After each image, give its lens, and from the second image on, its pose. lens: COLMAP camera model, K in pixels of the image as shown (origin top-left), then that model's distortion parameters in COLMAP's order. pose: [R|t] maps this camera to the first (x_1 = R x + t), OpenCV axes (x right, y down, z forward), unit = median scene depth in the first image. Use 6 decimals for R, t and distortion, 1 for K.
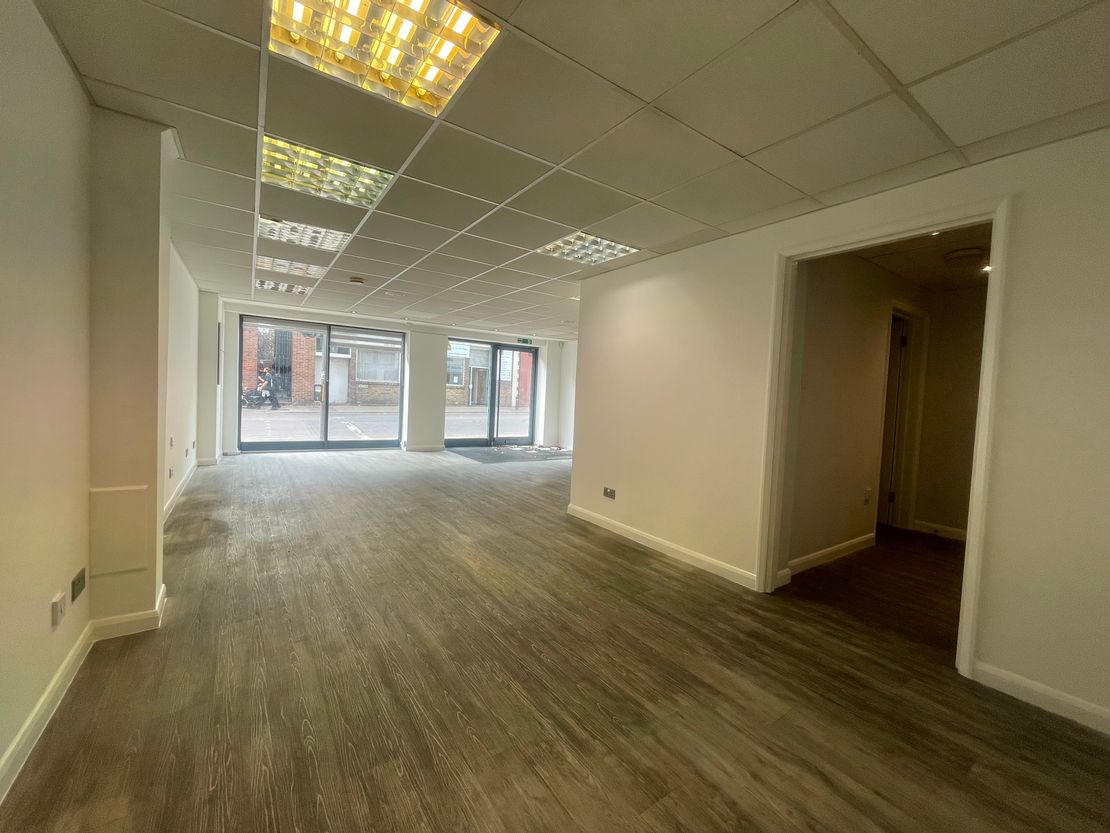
lens RADIAL K [[449.4, 0, 561.7], [0, 449.4, 409.4], [0, 0, 1]] dist [-0.011273, 0.001964]
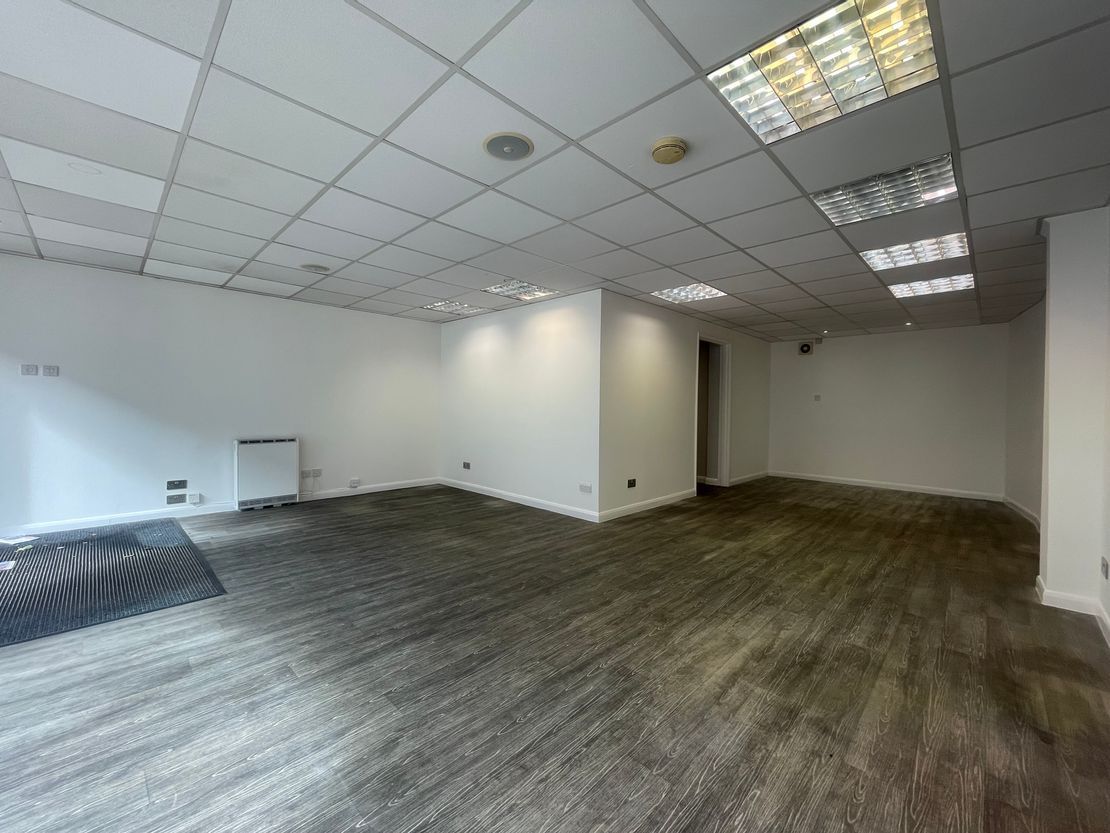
lens RADIAL K [[449.4, 0, 556.5], [0, 449.4, 413.5], [0, 0, 1]] dist [-0.011273, 0.001964]
pose [[-0.181390, -0.064152, 0.981317, -1.119826], [0.014023, 0.997600, 0.067808, -0.092447], [-0.983311, 0.026060, -0.180055, 1.544596]]
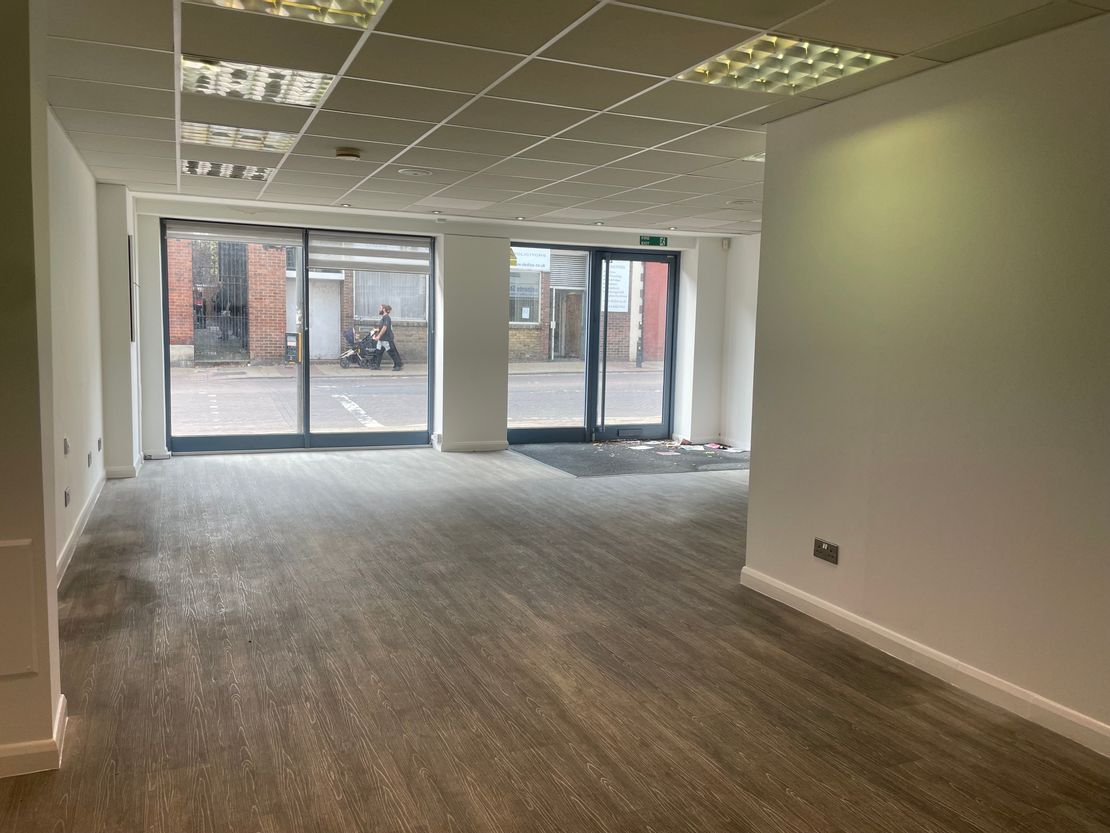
lens RADIAL K [[844.8, 0, 549.6], [0, 844.8, 405.7], [0, 0, 1]] dist [0.069624, -0.095519]
pose [[0.978910, -0.004443, -0.204244, -0.001441], [0.014884, 0.998657, 0.049617, -0.031483], [0.203750, -0.051610, 0.977662, 0.010206]]
